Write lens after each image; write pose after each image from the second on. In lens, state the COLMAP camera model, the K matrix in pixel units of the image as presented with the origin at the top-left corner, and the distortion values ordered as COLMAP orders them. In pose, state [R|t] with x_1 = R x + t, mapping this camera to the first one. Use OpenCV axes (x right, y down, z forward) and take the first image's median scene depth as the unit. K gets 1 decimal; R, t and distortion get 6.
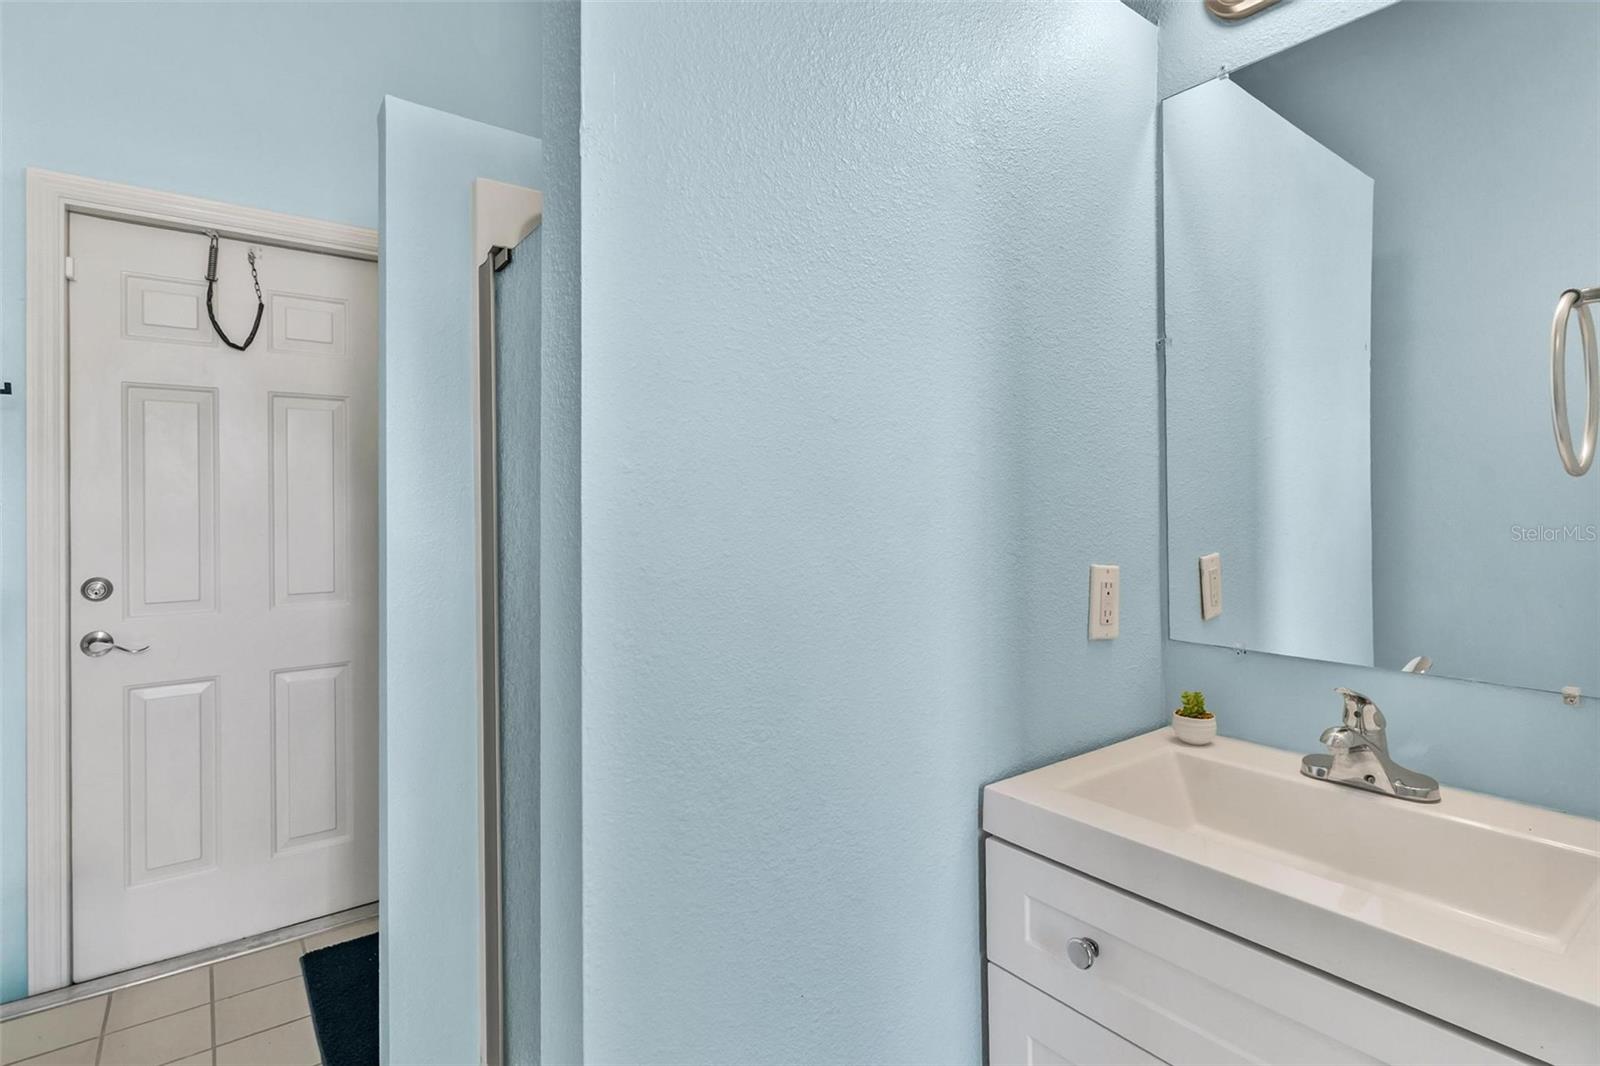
lens RADIAL K [[782.8, 0, 792.3], [0, 782.8, 521.6], [0, 0, 1]] dist [0.004171, -0.001924]
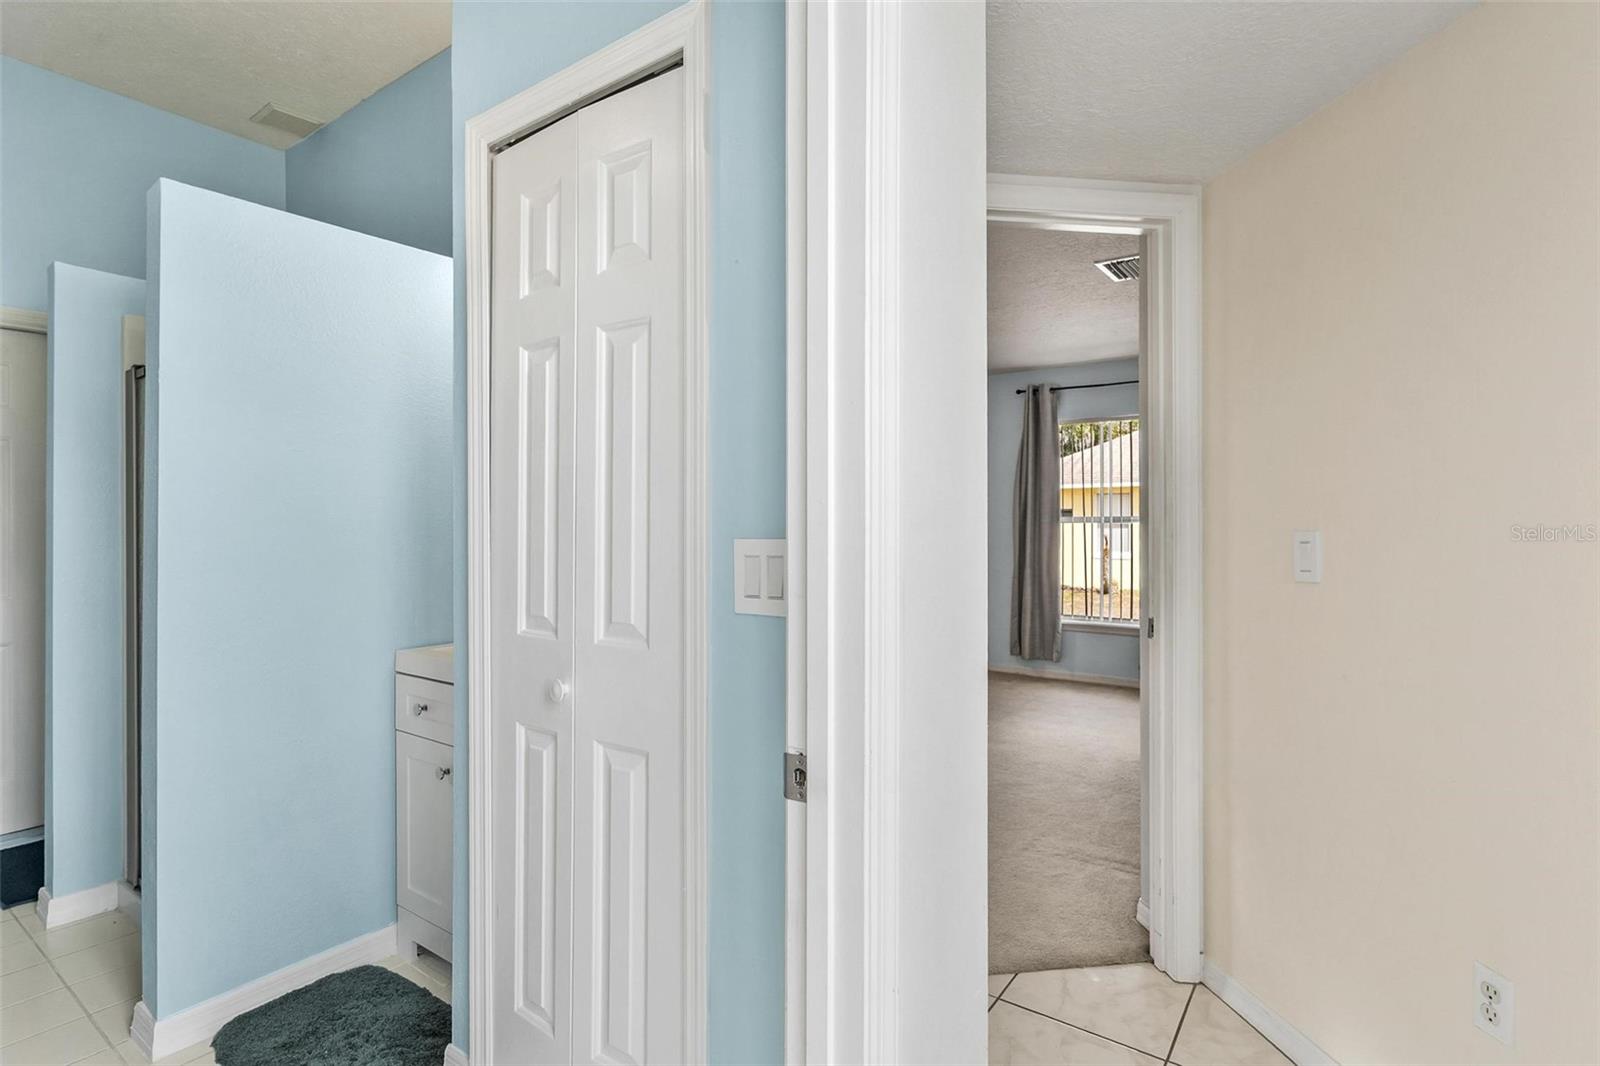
lens RADIAL K [[782.8, 0, 810.3], [0, 782.8, 527.0], [0, 0, 1]] dist [0.004171, -0.001924]
pose [[0.957968, -0.001423, 0.286872, 0.502841], [0.005592, 0.999890, -0.013714, 0.023919], [-0.286821, 0.014742, 0.957871, -0.977785]]
